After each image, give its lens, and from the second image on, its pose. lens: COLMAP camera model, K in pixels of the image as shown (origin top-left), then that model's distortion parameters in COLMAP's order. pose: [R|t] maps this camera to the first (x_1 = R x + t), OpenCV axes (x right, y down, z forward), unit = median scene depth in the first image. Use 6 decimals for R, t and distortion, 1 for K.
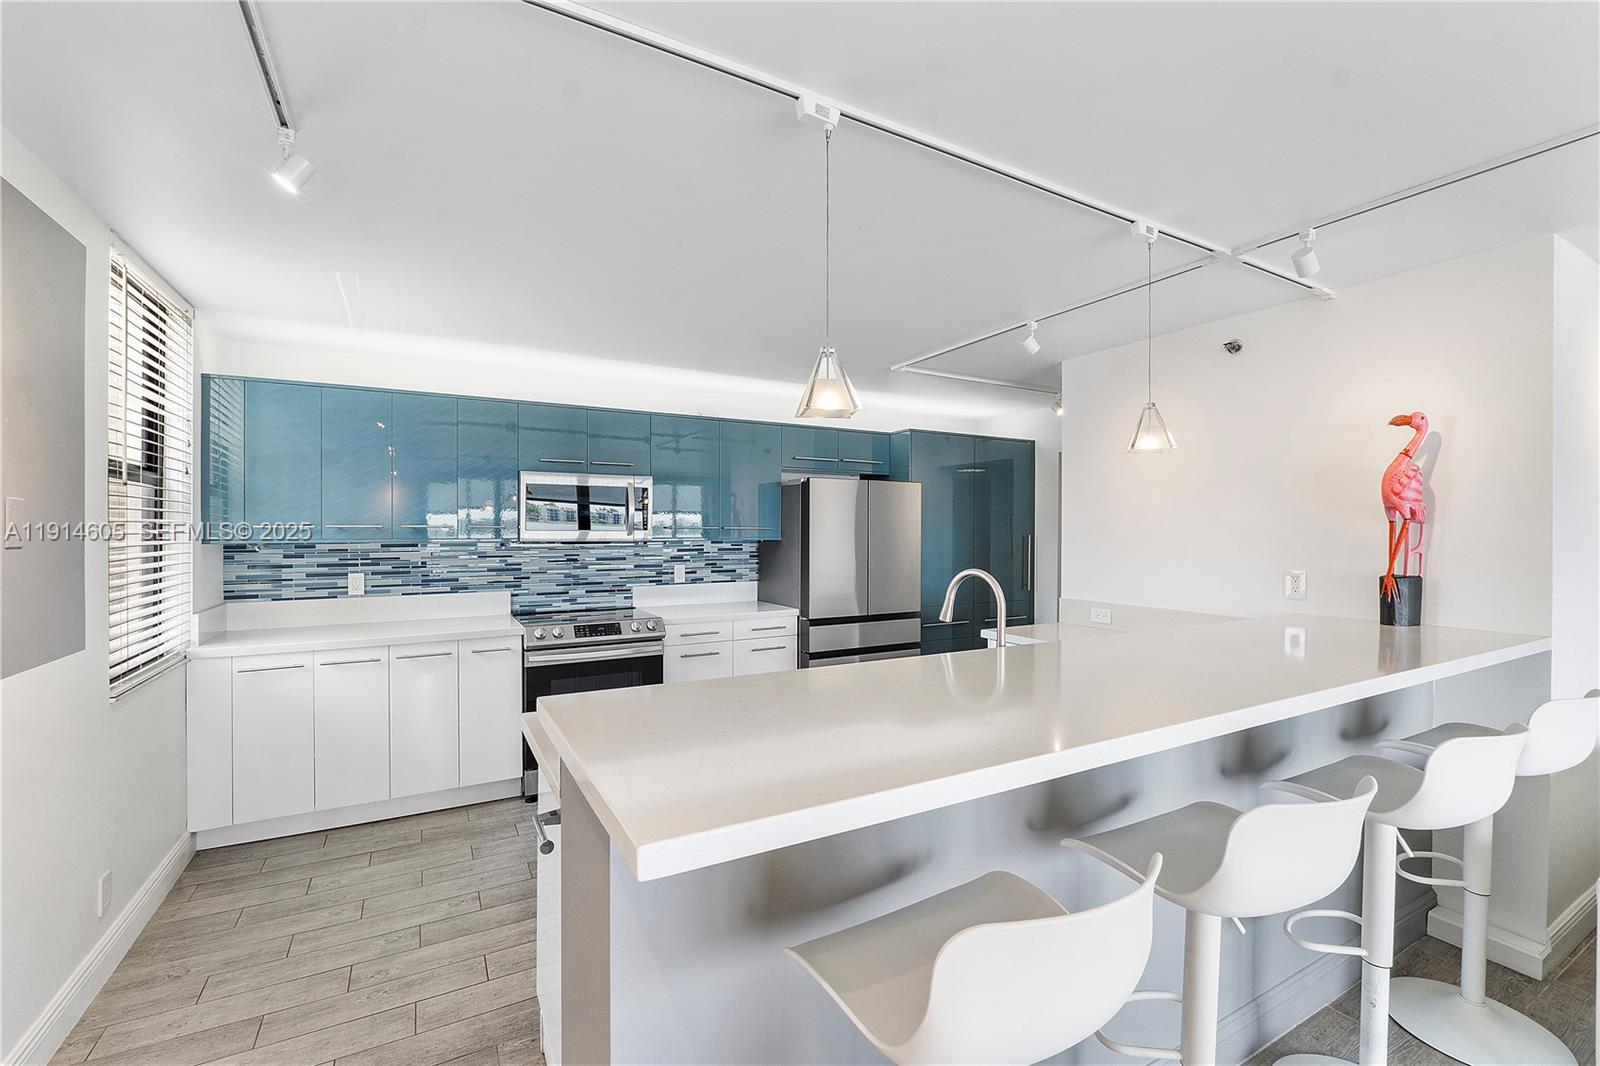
lens RADIAL K [[675.3, 0, 796.3], [0, 675.3, 540.0], [0, 0, 1]] dist [-0.005045, -0.001103]
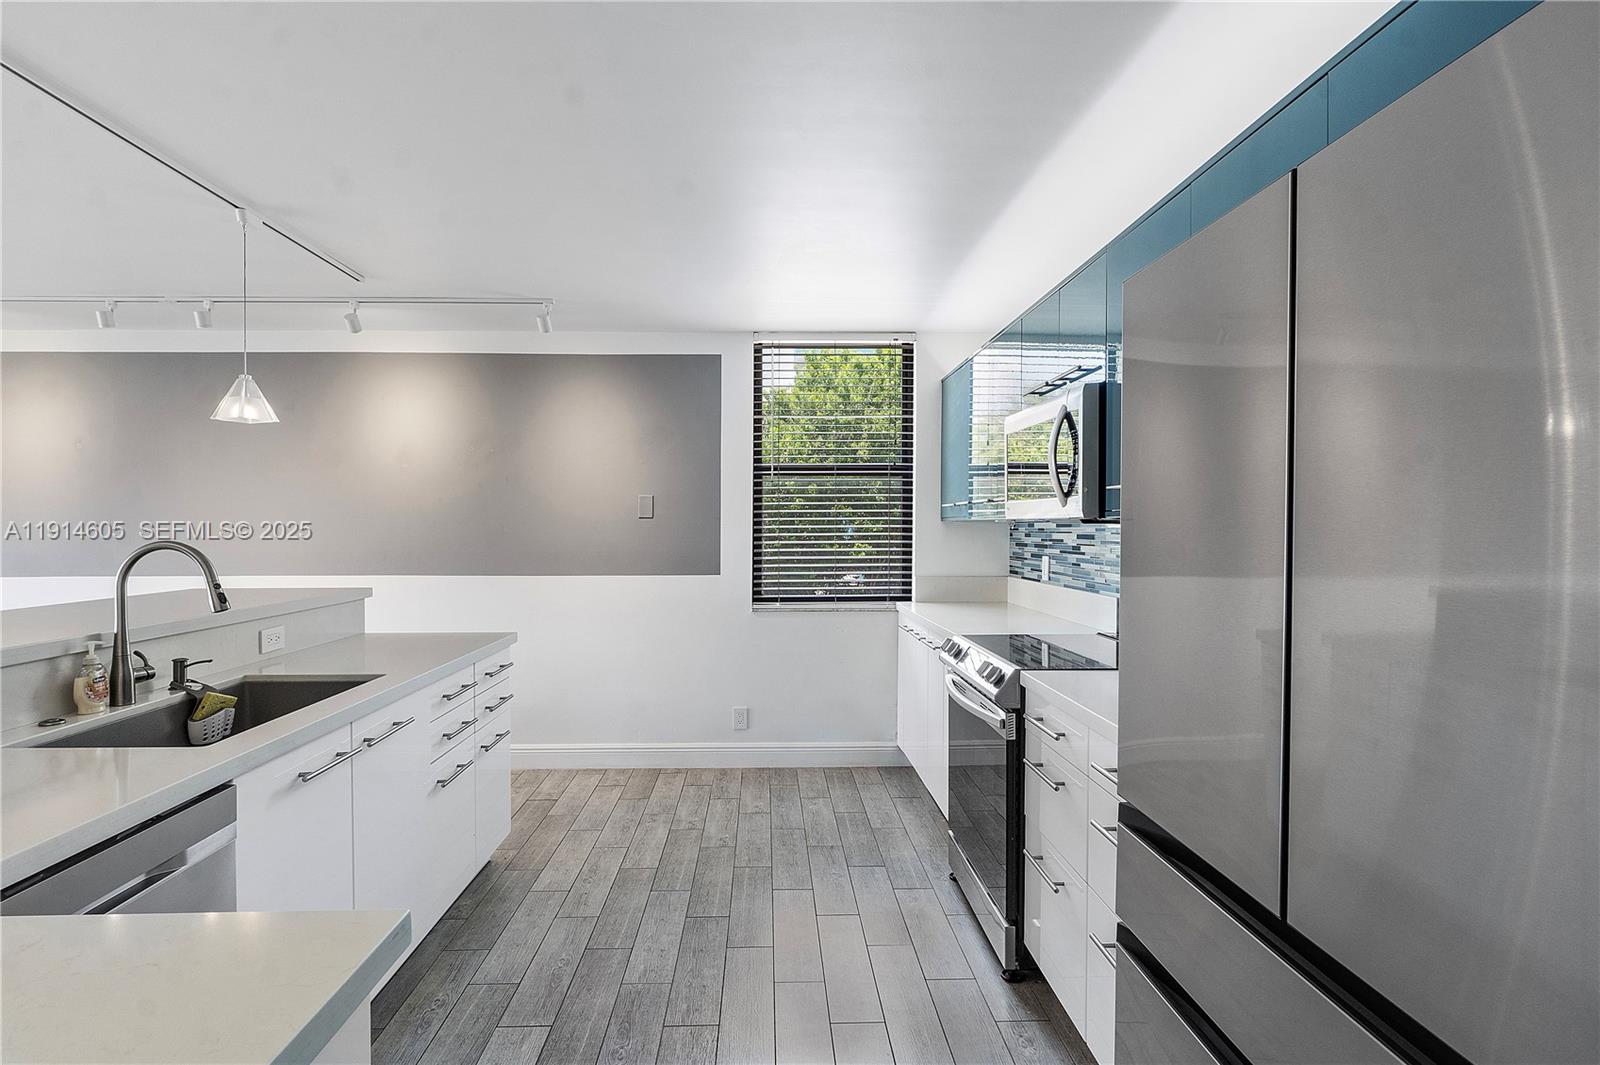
lens RADIAL K [[803.1, 0, 789.0], [0, 803.1, 523.1], [0, 0, 1]] dist [-0.004555, 0.000038]
pose [[-0.455894, -0.001873, -0.890032, 0.406914], [-0.013067, 0.999904, 0.004589, 0.004512], [0.889938, 0.013722, -0.455875, 1.091411]]
